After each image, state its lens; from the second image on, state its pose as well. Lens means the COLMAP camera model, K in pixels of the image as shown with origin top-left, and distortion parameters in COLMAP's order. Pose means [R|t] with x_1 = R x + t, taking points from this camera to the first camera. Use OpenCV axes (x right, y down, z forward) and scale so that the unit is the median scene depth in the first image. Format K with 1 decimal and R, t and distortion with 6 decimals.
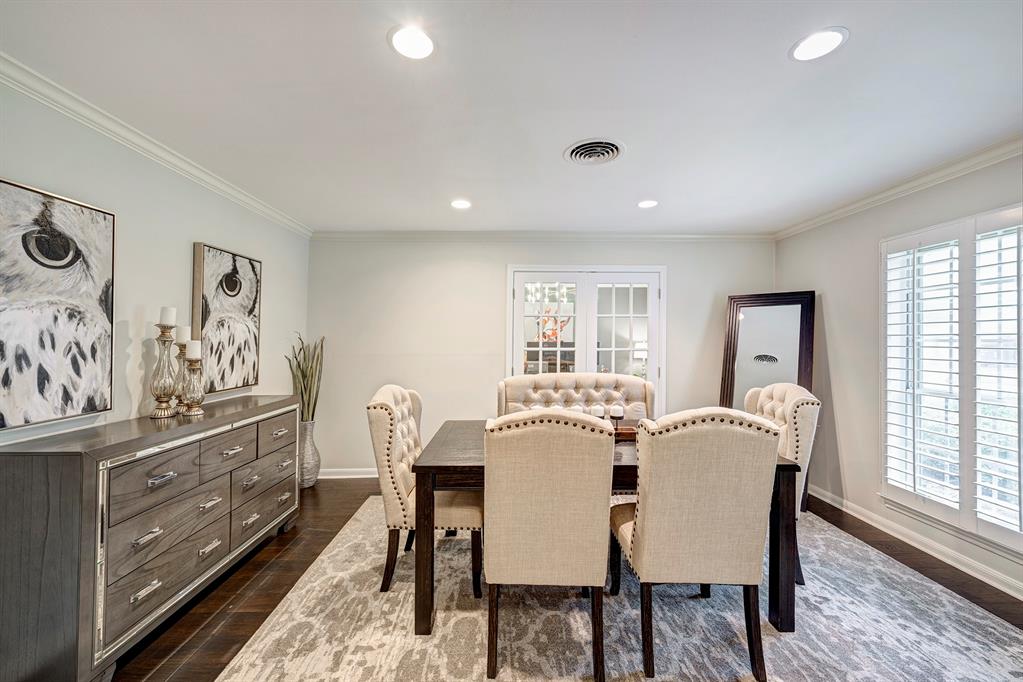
lens RADIAL K [[417.1, 0, 519.6], [0, 417.1, 337.7], [0, 0, 1]] dist [-0.000416, -0.000261]
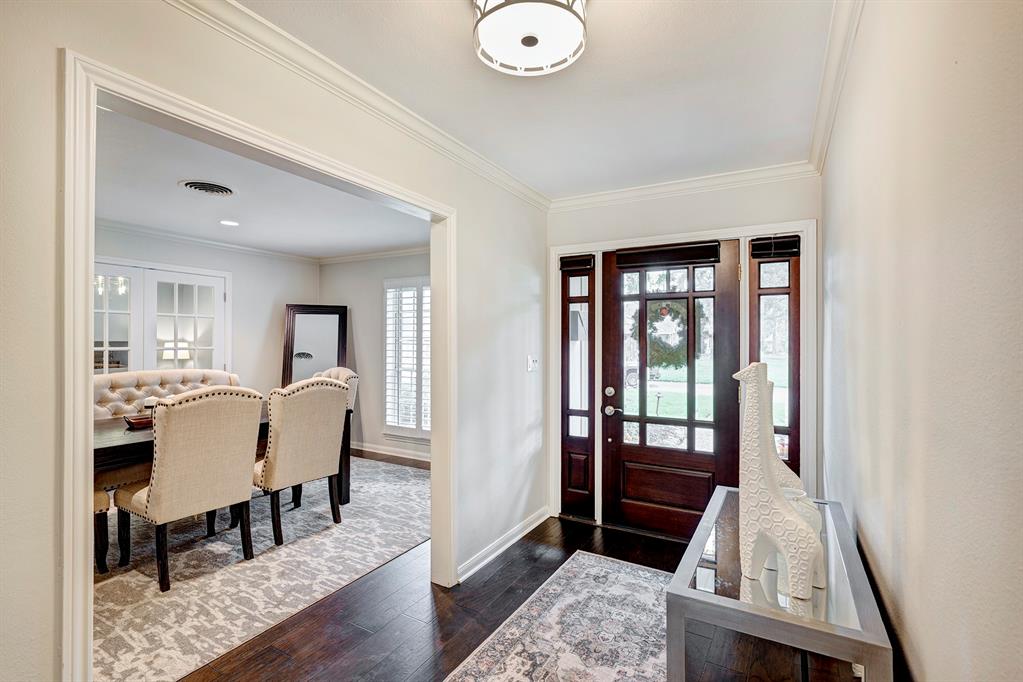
lens RADIAL K [[468.3, 0, 514.8], [0, 468.3, 341.2], [0, 0, 1]] dist [-0.001391, -0.000046]
pose [[0.530010, 0.001018, 0.847991, -0.998012], [-0.008019, 0.999961, 0.003812, -0.002212], [-0.847953, -0.008821, 0.529997, -0.984954]]
